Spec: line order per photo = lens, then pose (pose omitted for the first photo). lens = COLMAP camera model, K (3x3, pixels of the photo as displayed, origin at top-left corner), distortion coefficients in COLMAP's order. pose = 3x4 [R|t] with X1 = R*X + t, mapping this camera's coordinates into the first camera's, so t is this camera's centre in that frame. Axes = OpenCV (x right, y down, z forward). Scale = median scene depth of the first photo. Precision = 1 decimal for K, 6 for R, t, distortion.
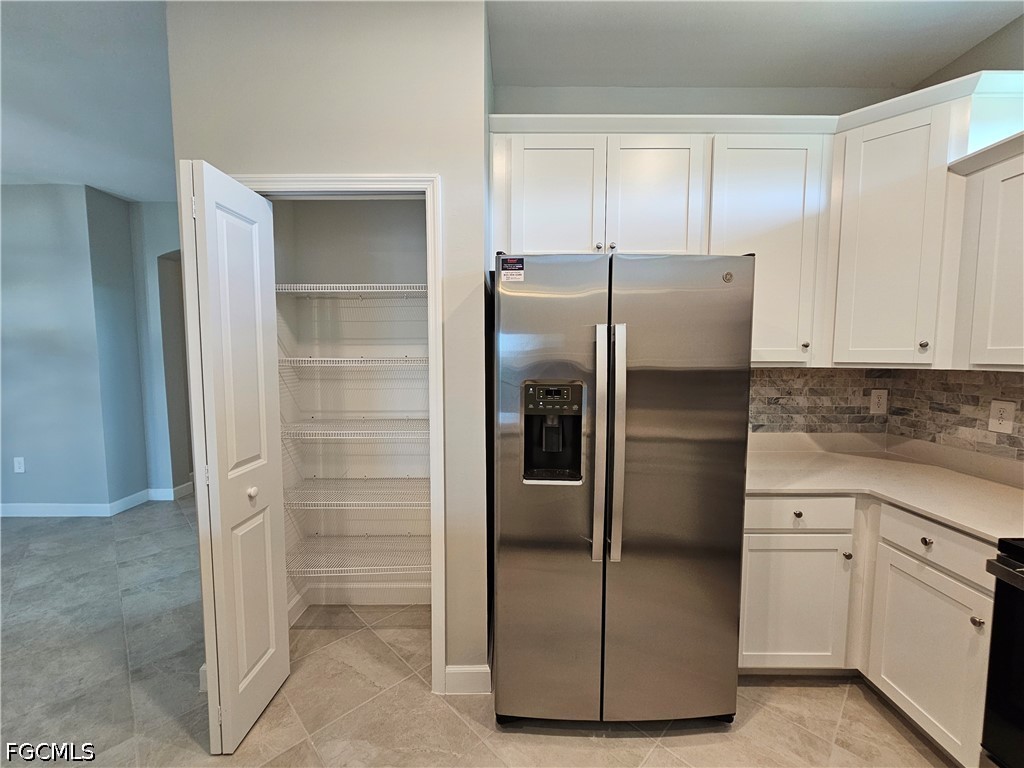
lens RADIAL K [[418.5, 0, 511.0], [0, 418.5, 387.8], [0, 0, 1]] dist [-0.003773, 0.000137]
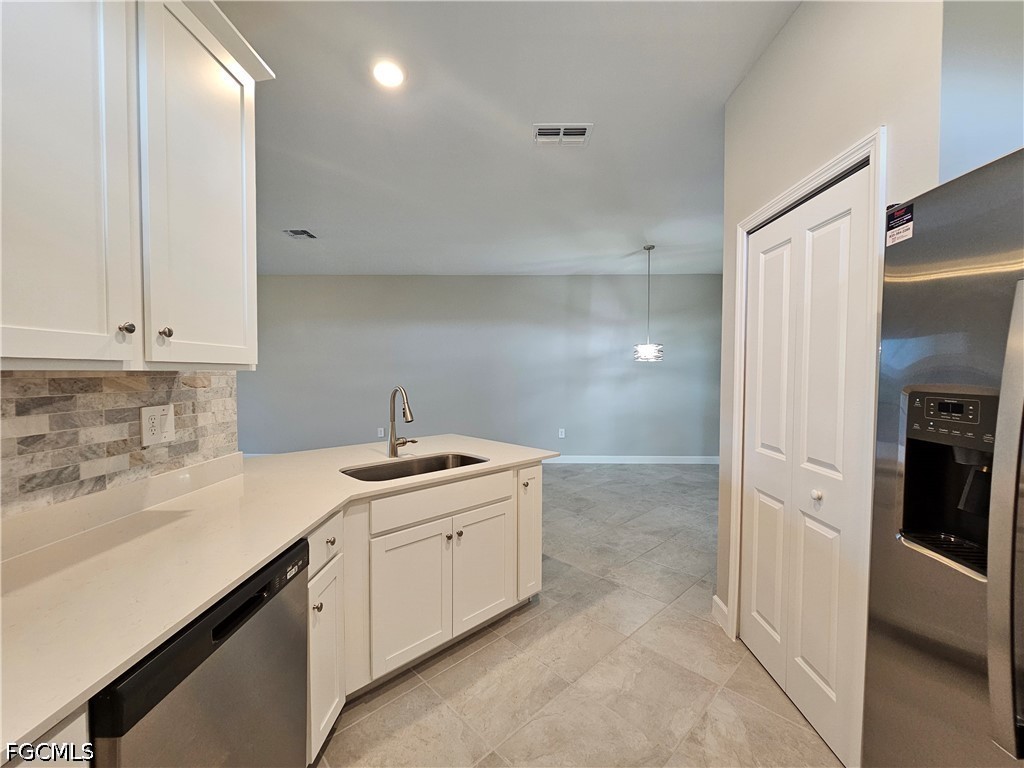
lens RADIAL K [[418.5, 0, 511.0], [0, 418.5, 387.8], [0, 0, 1]] dist [-0.003773, 0.000137]
pose [[-0.023114, 0.036498, -0.999066, 0.616814], [-0.085286, 0.995618, 0.038345, 0.012054], [0.996088, 0.086093, -0.019900, 0.339111]]
